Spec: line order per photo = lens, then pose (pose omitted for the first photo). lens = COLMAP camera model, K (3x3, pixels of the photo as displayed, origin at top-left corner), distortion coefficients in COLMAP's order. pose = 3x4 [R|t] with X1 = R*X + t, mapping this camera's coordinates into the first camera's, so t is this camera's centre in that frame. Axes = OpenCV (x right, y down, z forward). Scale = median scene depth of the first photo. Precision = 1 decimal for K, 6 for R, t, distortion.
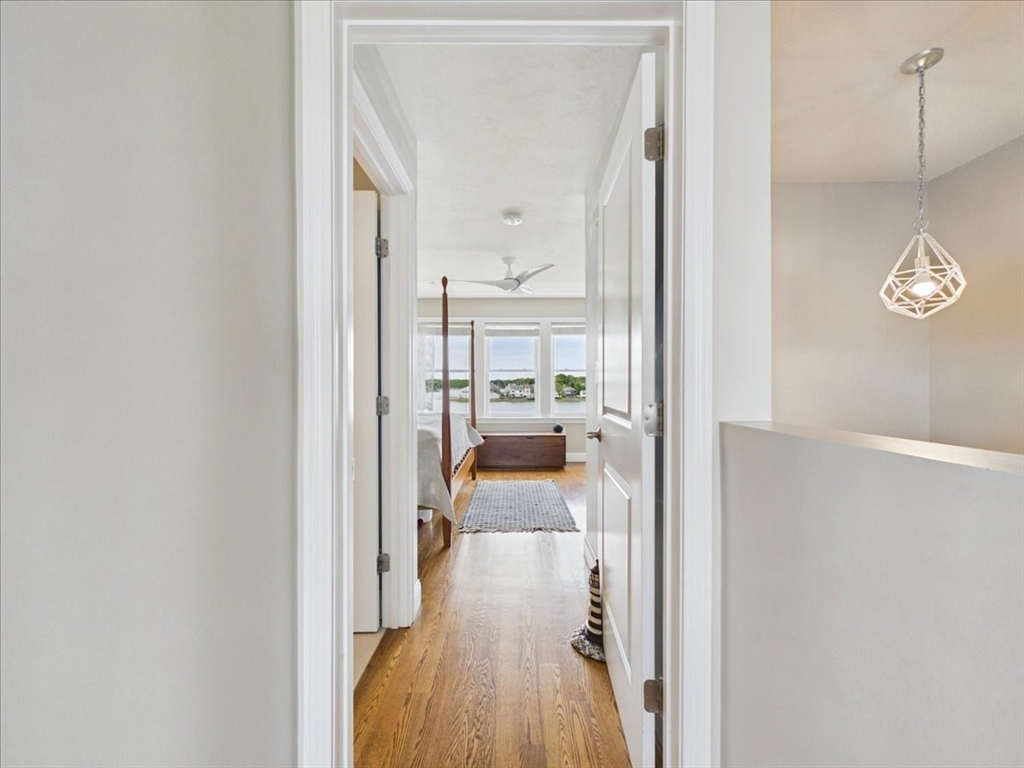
lens RADIAL K [[414.6, 0, 512.0], [0, 414.6, 384.0], [0, 0, 1]] dist [0.000057, -0.000092]
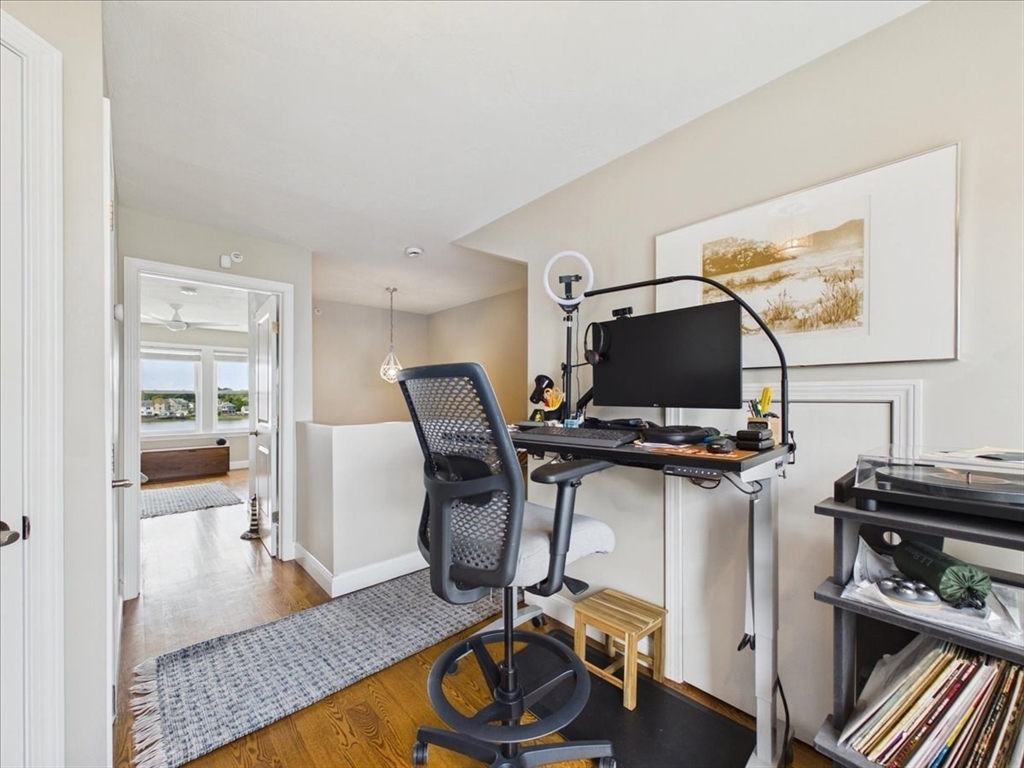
lens RADIAL K [[410.9, 0, 512.3], [0, 410.9, 399.8], [0, 0, 1]] dist [0.001545, -0.000265]
pose [[0.734565, 0.000426, 0.678538, -0.076722], [-0.001991, 0.999997, 0.001528, -0.015603], [-0.678535, -0.002473, 0.734564, -0.431641]]
